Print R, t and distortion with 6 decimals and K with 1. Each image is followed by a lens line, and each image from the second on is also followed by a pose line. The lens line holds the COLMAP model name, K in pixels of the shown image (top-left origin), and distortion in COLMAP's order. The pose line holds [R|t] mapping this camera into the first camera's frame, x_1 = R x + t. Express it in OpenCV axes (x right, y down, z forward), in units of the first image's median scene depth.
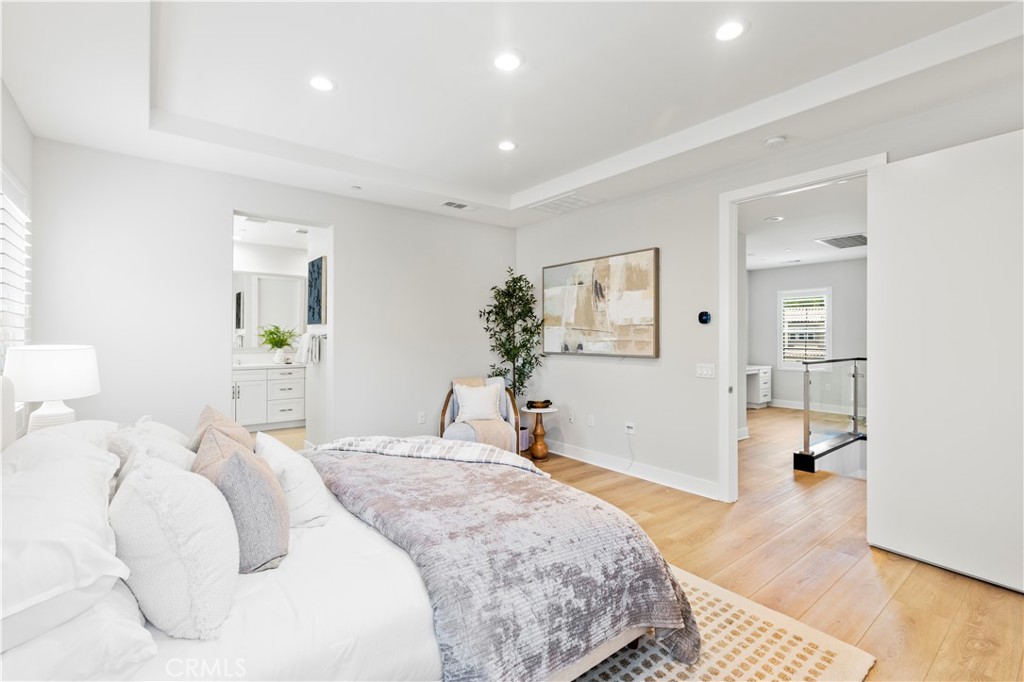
lens RADIAL K [[465.1, 0, 512.2], [0, 465.1, 339.8], [0, 0, 1]] dist [0.004045, -0.000207]
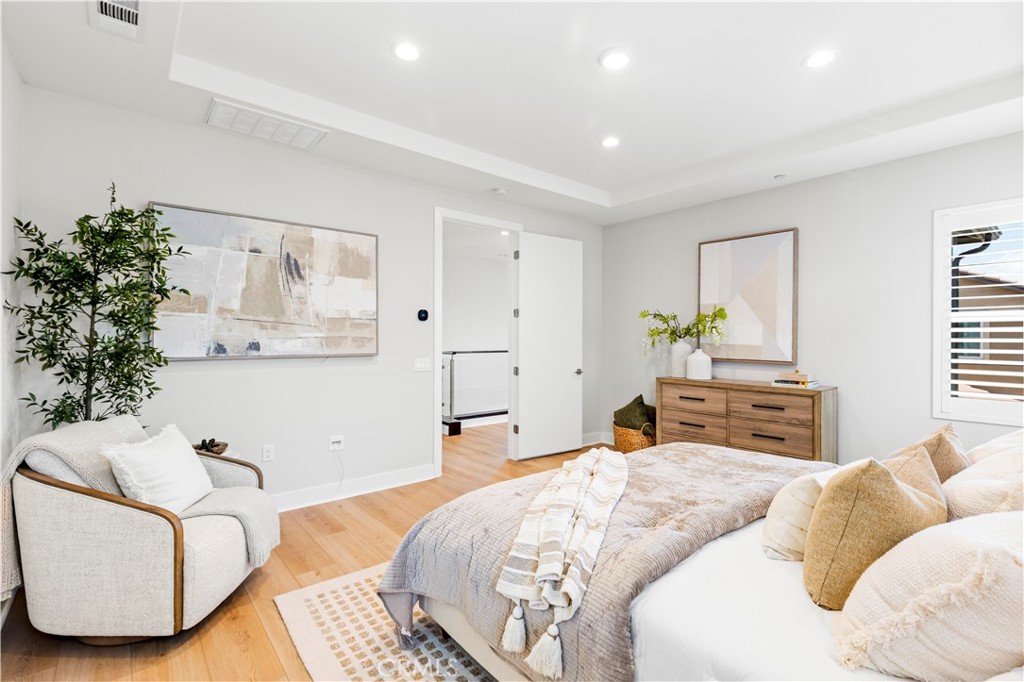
lens RADIAL K [[465.1, 0, 508.1], [0, 465.1, 335.7], [0, 0, 1]] dist [0.004045, -0.000207]
pose [[-0.026888, -0.005716, 0.999622, -0.560499], [-0.004875, 0.999973, 0.005587, -0.006021], [-0.999627, -0.004723, -0.026915, 0.697794]]
